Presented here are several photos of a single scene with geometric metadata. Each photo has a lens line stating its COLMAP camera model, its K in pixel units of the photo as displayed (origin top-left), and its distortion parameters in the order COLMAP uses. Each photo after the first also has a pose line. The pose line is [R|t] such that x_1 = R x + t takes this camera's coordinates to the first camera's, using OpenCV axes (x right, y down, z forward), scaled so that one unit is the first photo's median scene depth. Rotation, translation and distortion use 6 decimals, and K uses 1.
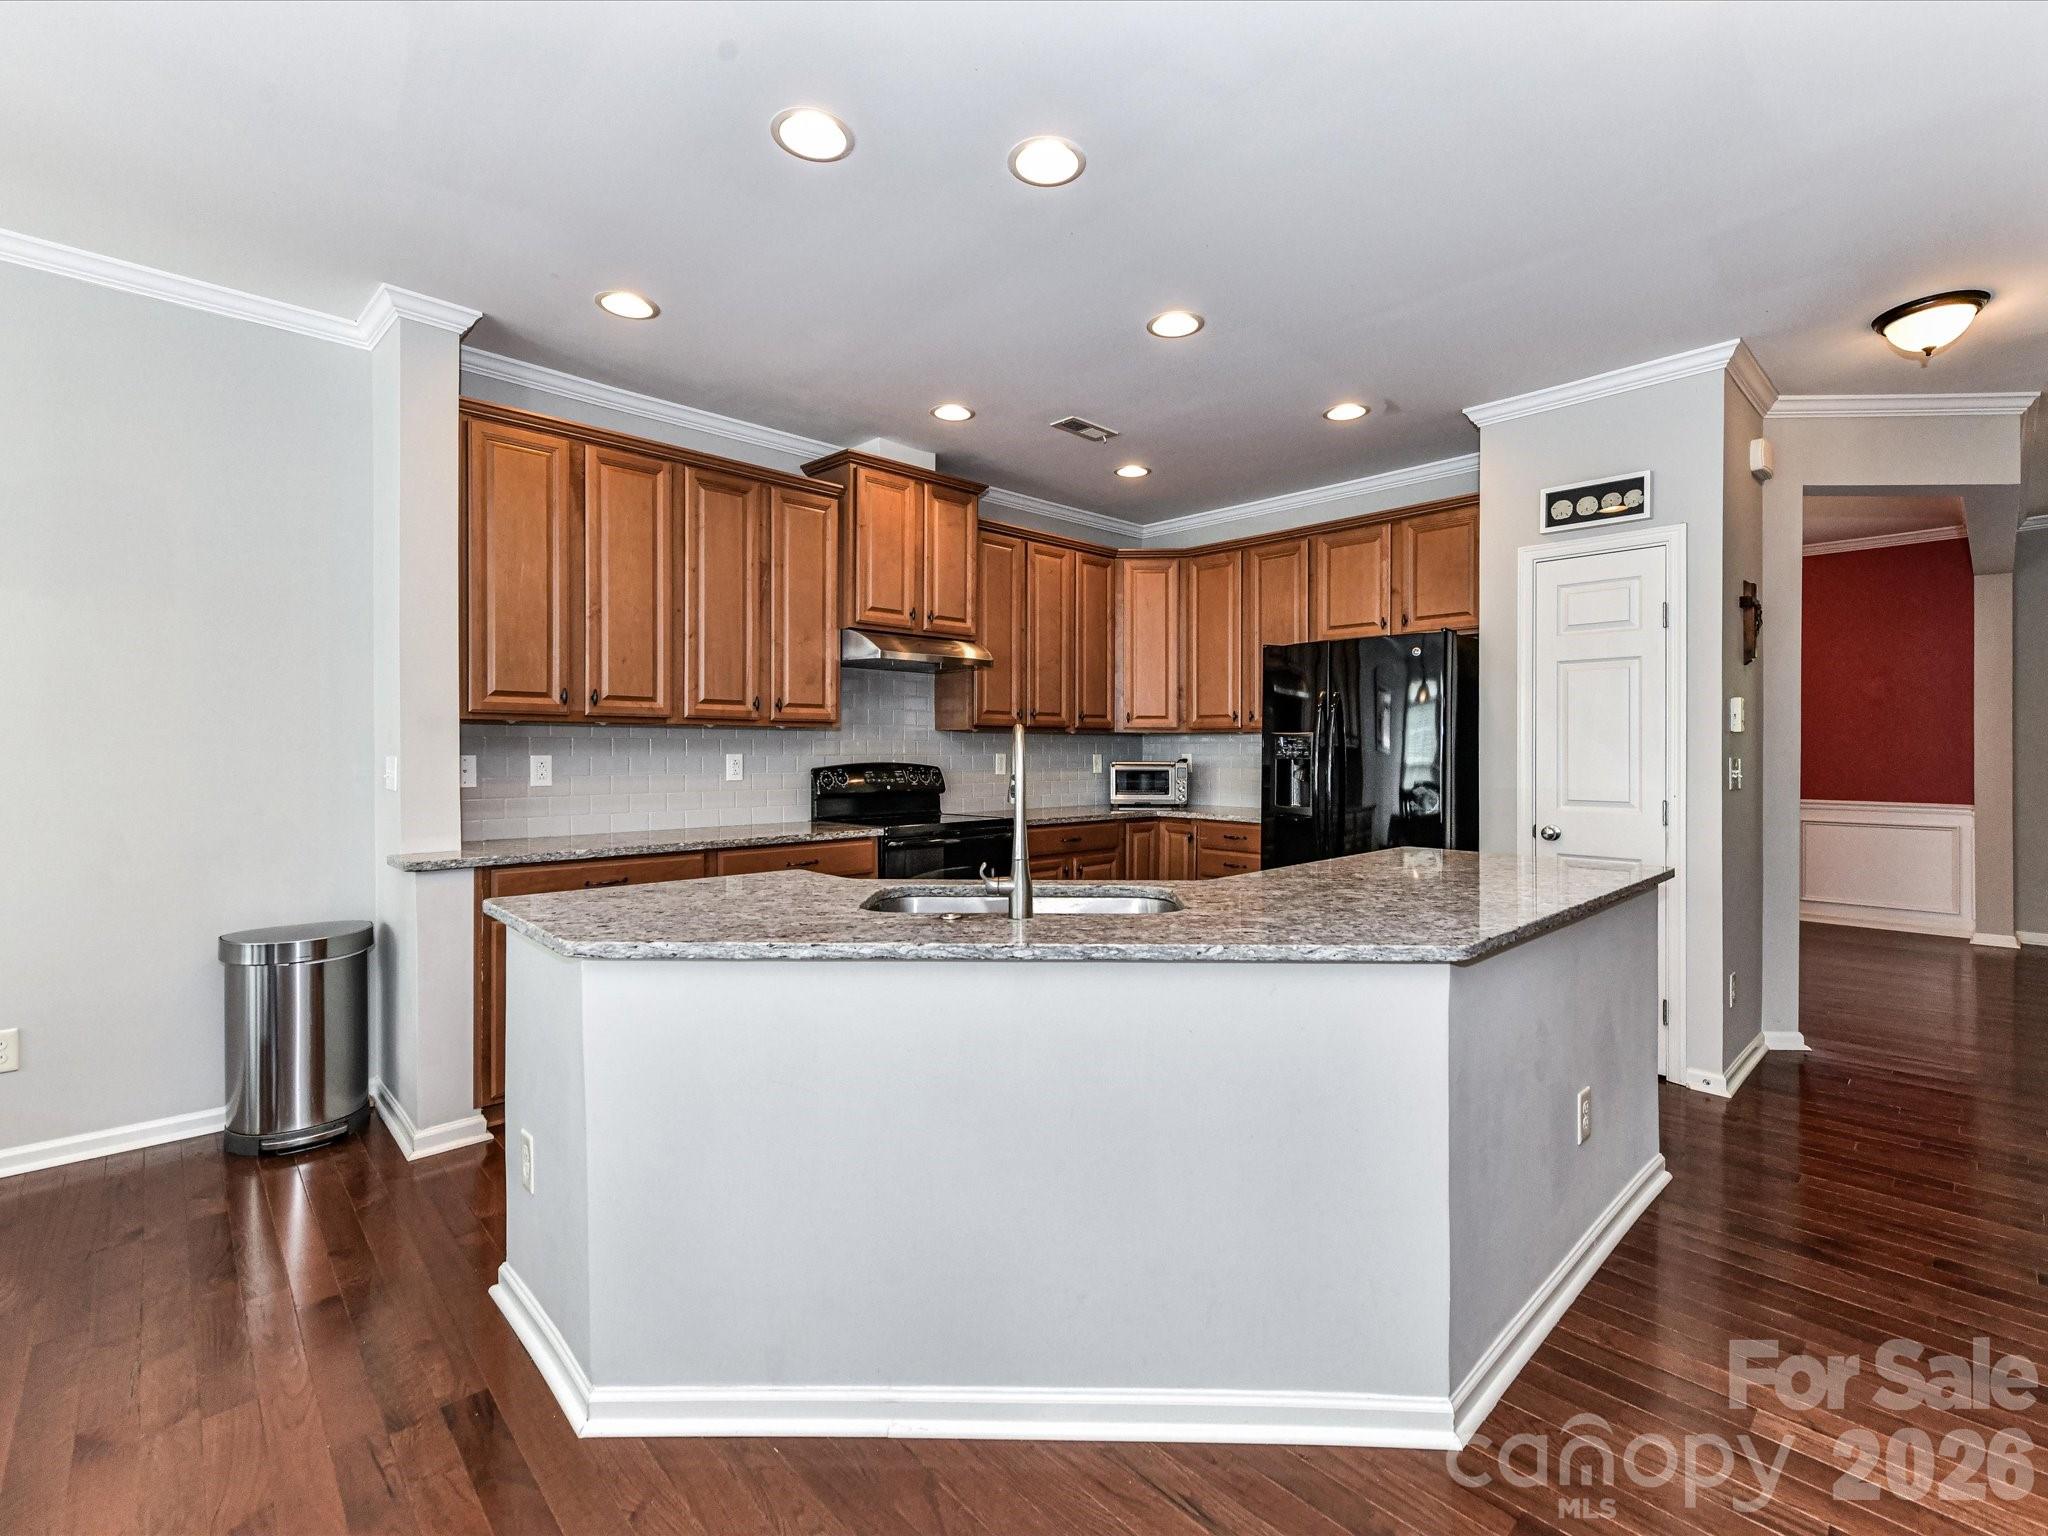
lens RADIAL K [[916.5, 0, 1027.7], [0, 916.5, 741.7], [0, 0, 1]] dist [0.004918, -0.001969]
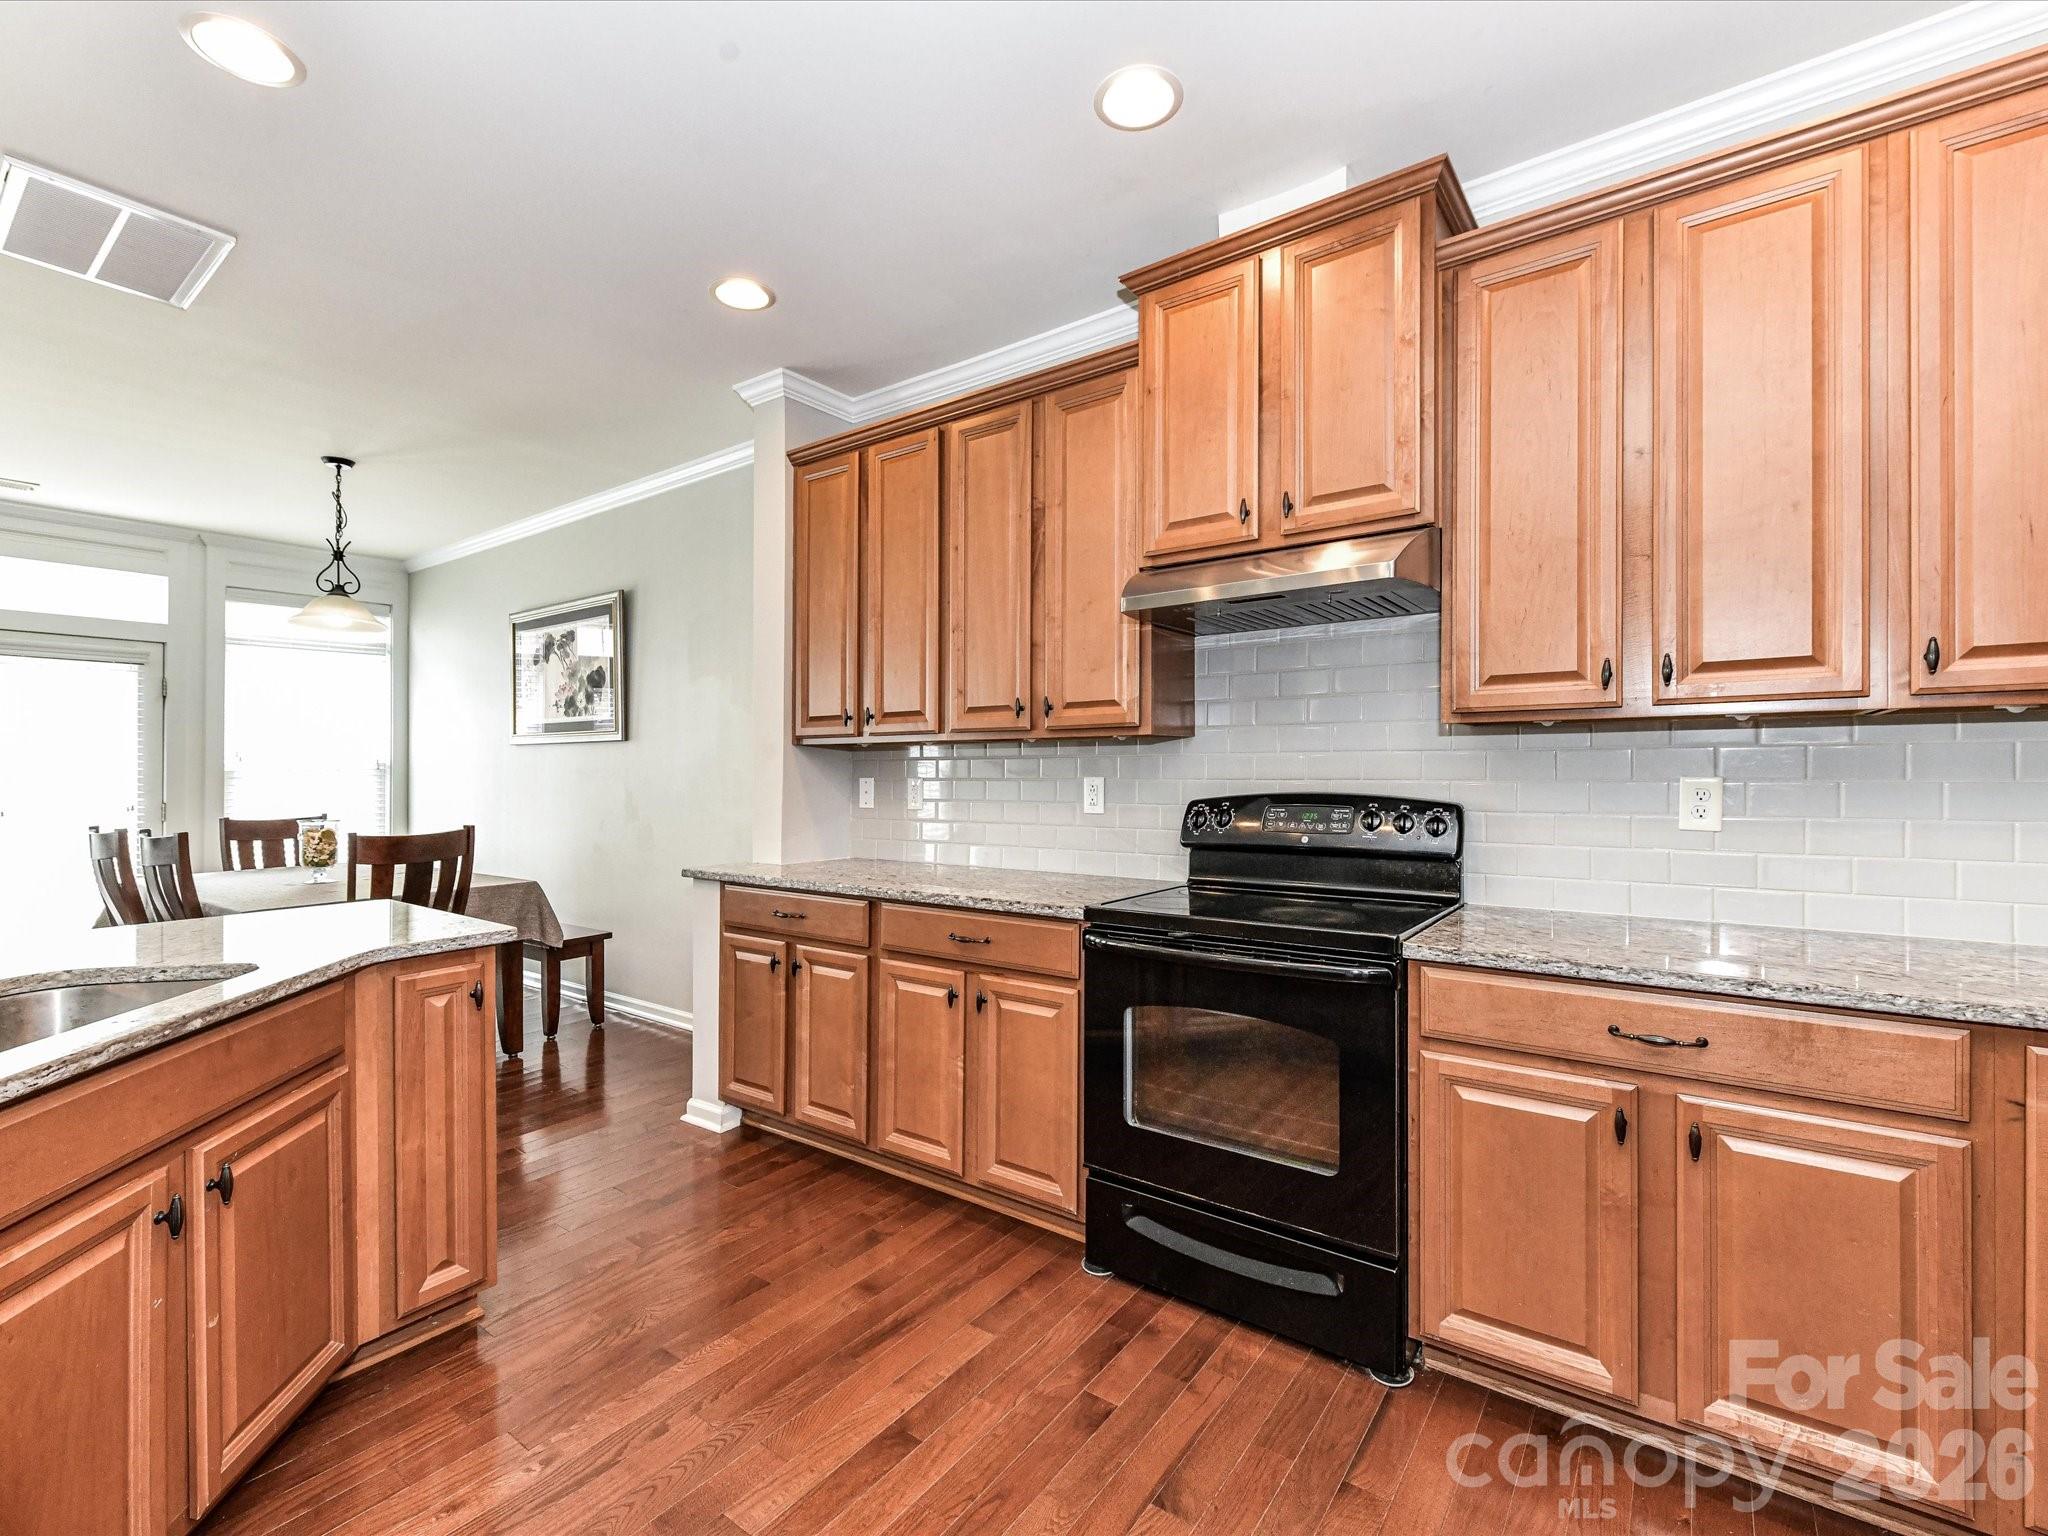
lens RADIAL K [[916.5, 0, 1033.4], [0, 916.5, 761.1], [0, 0, 1]] dist [0.004918, -0.001969]
pose [[0.178076, -0.012119, -0.983942, 0.356202], [0.014942, 0.999842, -0.009611, 0.006502], [0.983903, -0.012991, 0.178229, 0.771798]]
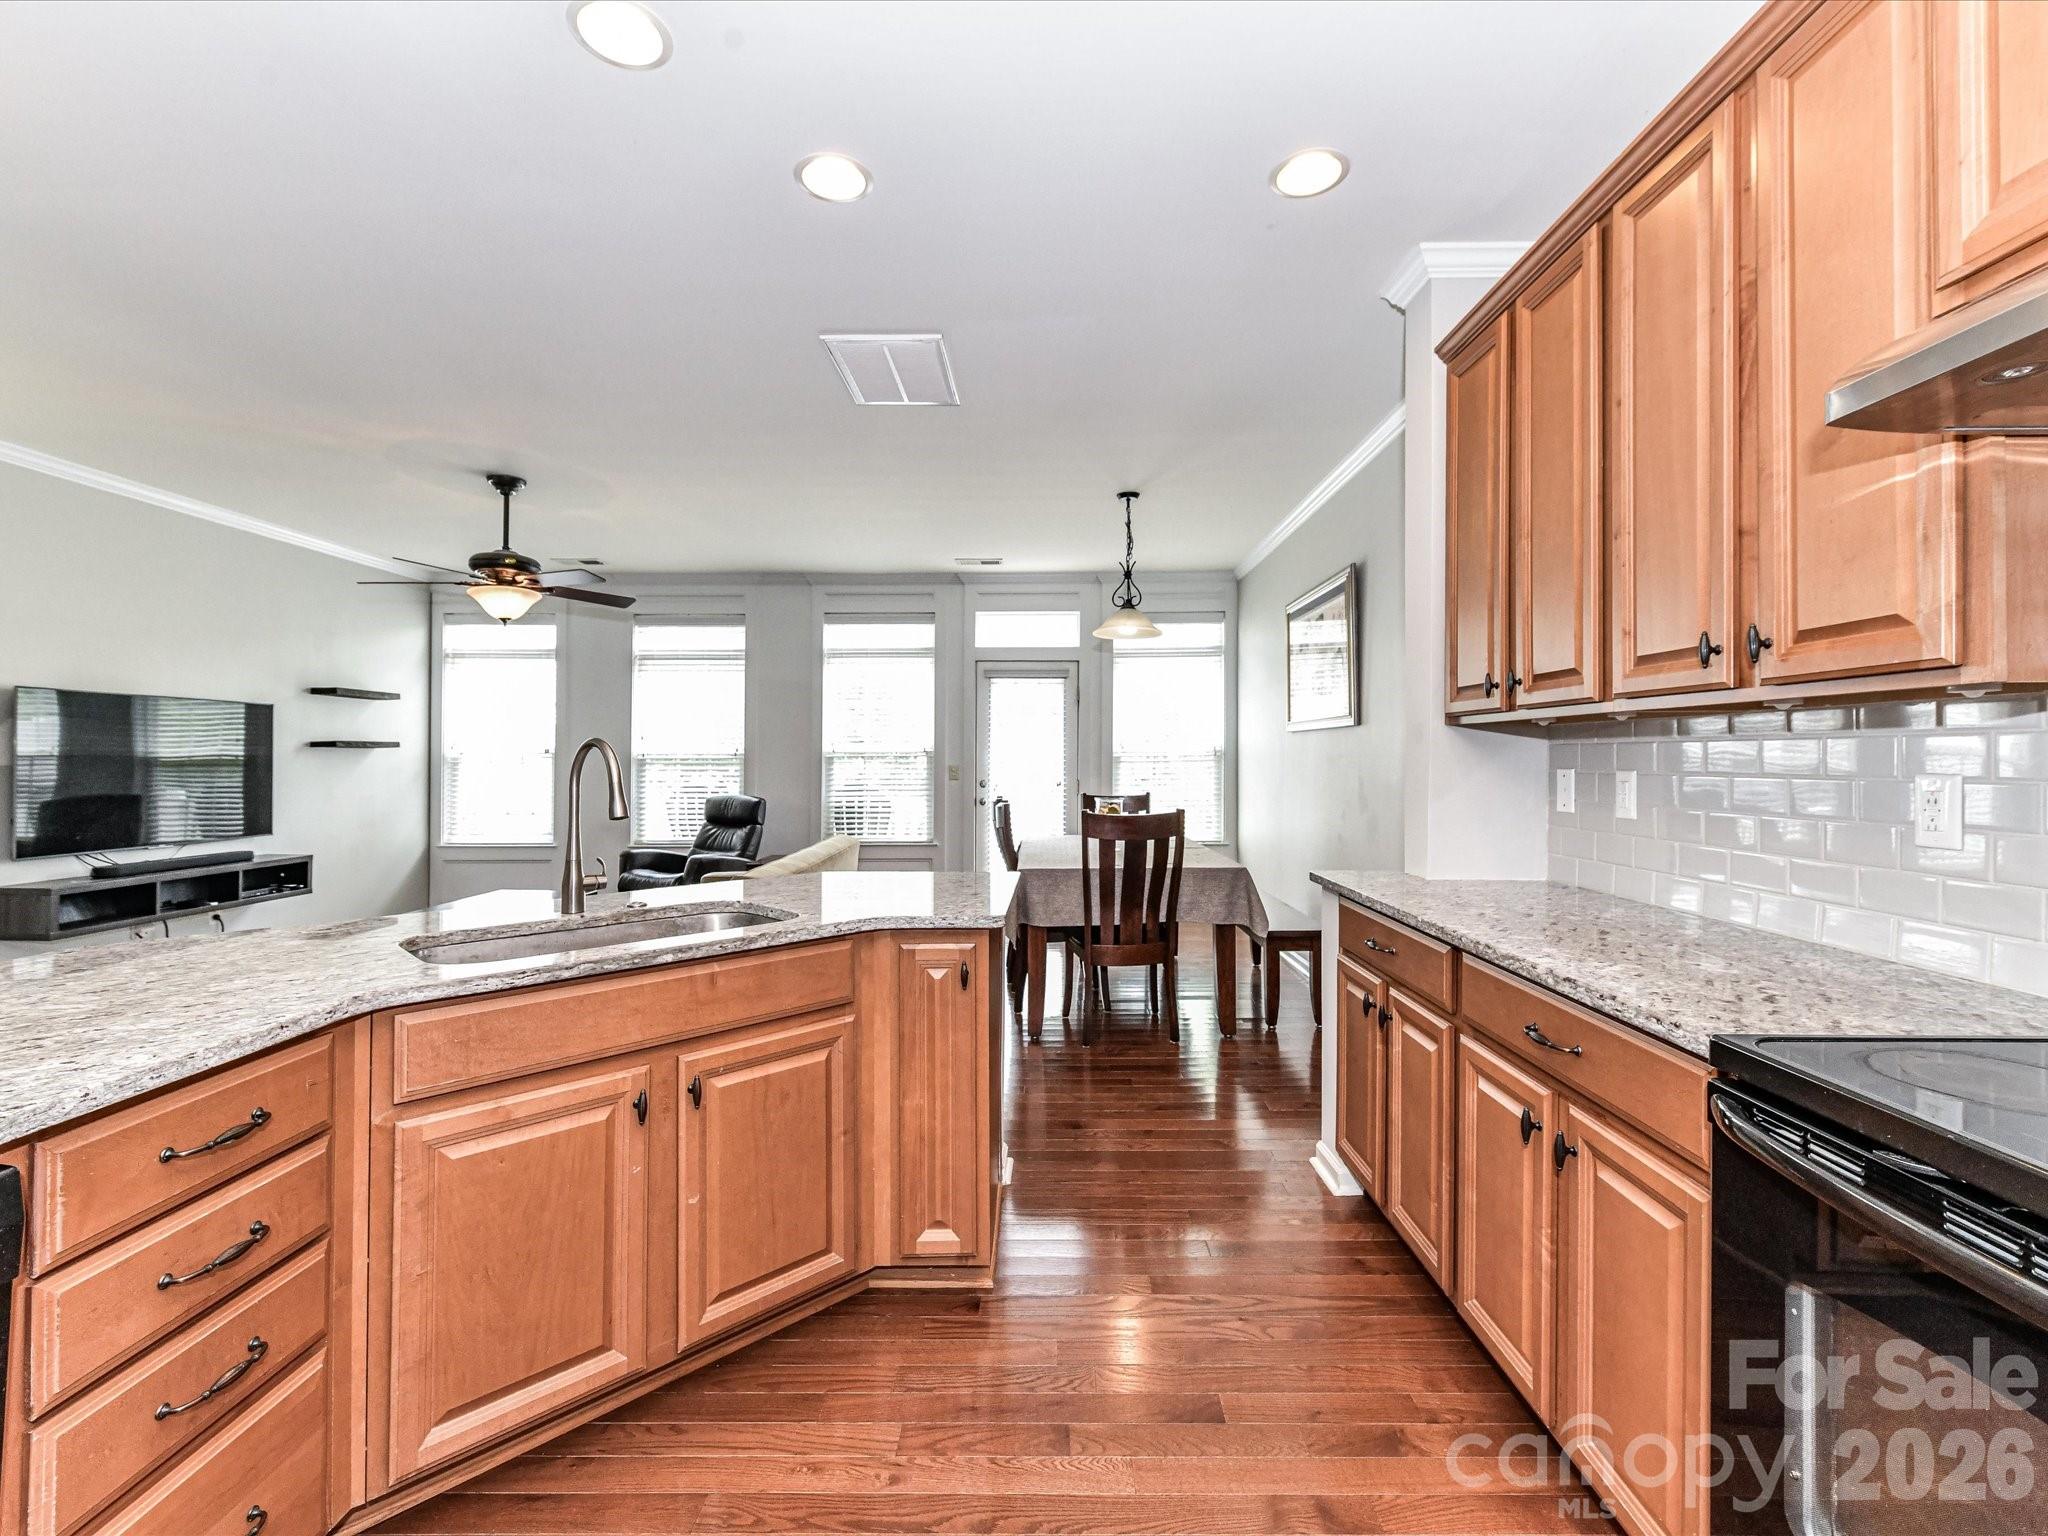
lens RADIAL K [[916.5, 0, 1032.4], [0, 916.5, 744.4], [0, 0, 1]] dist [0.004918, -0.001969]
pose [[-0.696757, -0.012558, -0.717197, 0.176371], [0.006485, 0.999696, -0.023804, 0.007212], [0.717278, -0.021236, -0.696464, 0.930658]]
